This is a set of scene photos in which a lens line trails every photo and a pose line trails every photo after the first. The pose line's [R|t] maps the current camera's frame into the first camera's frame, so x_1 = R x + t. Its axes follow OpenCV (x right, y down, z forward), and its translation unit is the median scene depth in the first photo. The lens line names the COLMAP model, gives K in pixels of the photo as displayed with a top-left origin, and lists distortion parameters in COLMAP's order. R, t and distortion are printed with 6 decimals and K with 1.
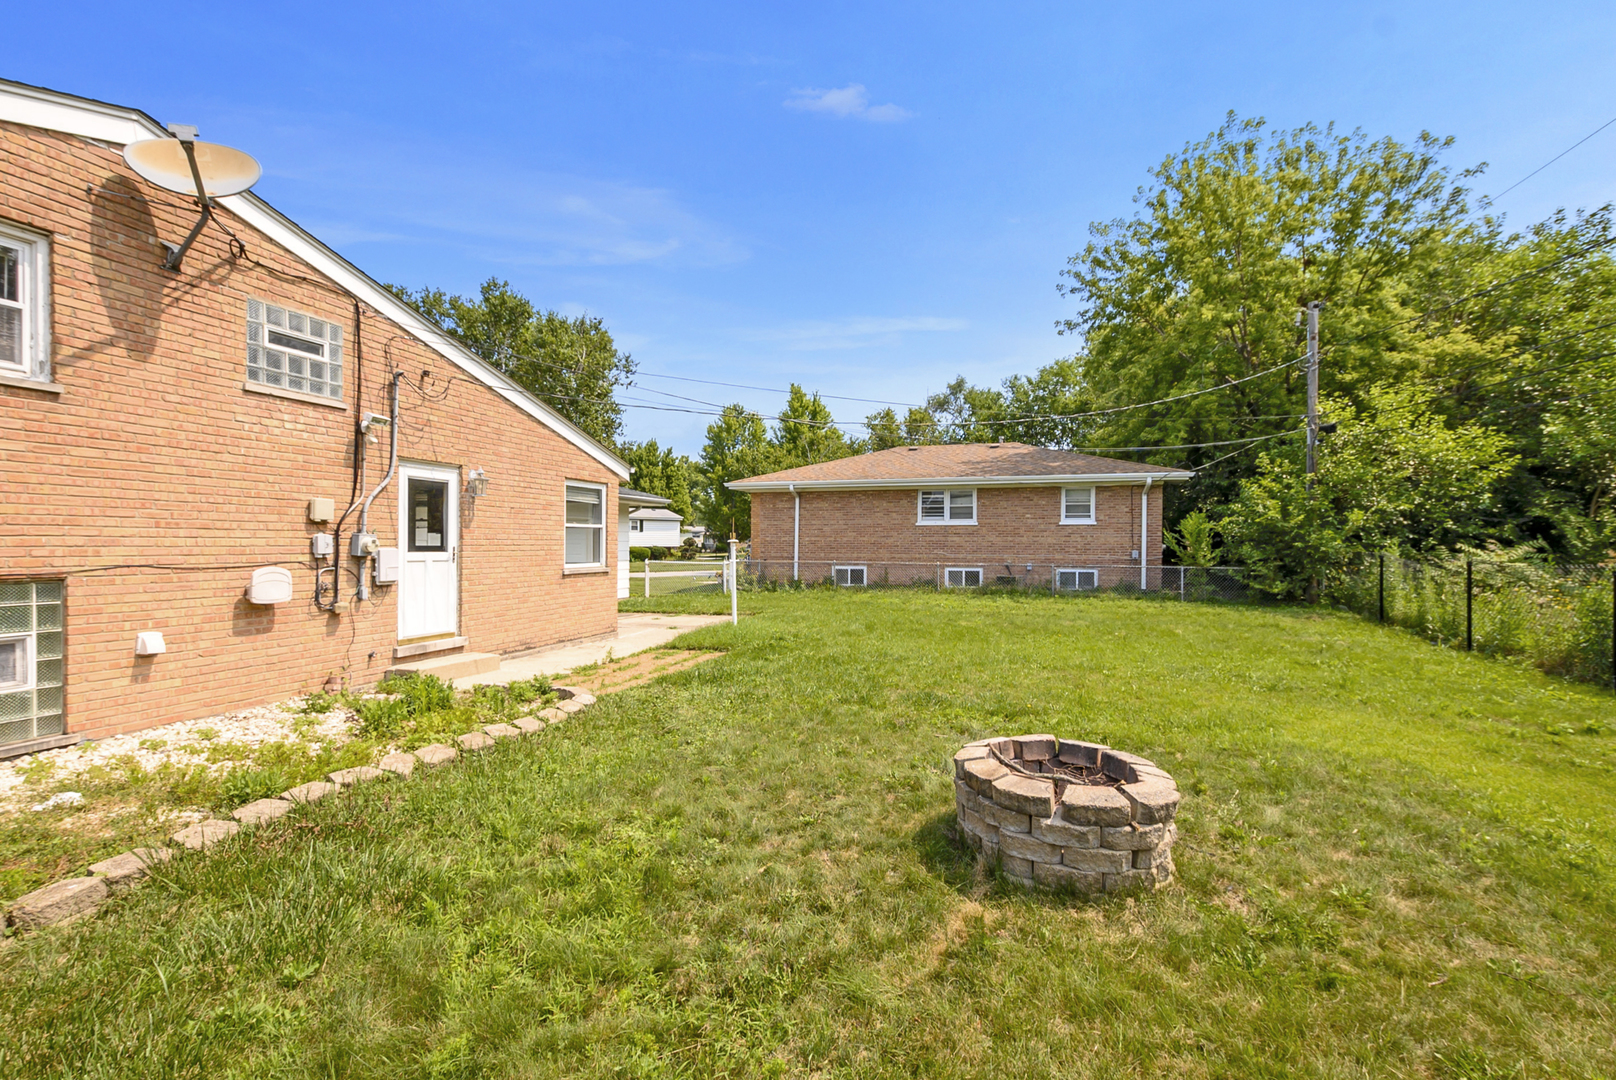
lens RADIAL K [[715.9, 0, 822.0], [0, 715.9, 540.3], [0, 0, 1]] dist [0.001829, 0.000393]
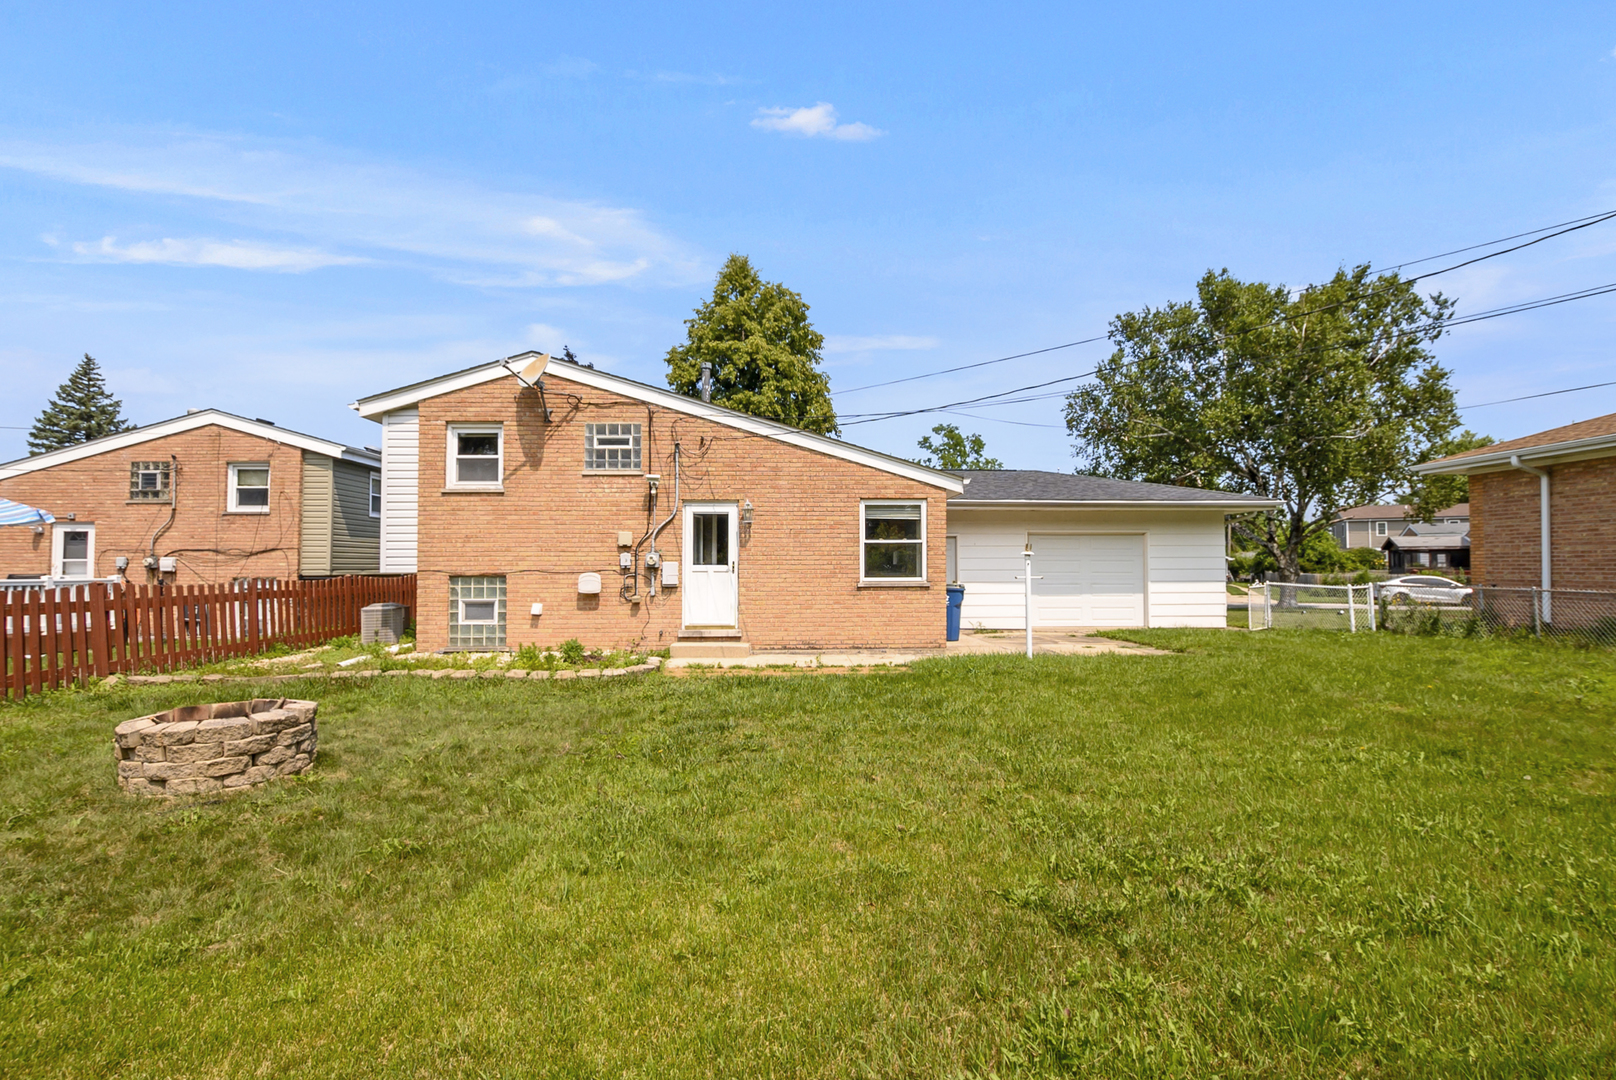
lens RADIAL K [[800.0, 0, 808.0], [0, 800.0, 540.0], [0, 0, 1]] dist [0.000696, -0.000015]
pose [[0.333905, -0.048527, -0.941357, 1.136272], [0.008636, 0.998790, -0.048424, 0.051351], [0.942567, 0.008039, 0.333920, 0.760916]]
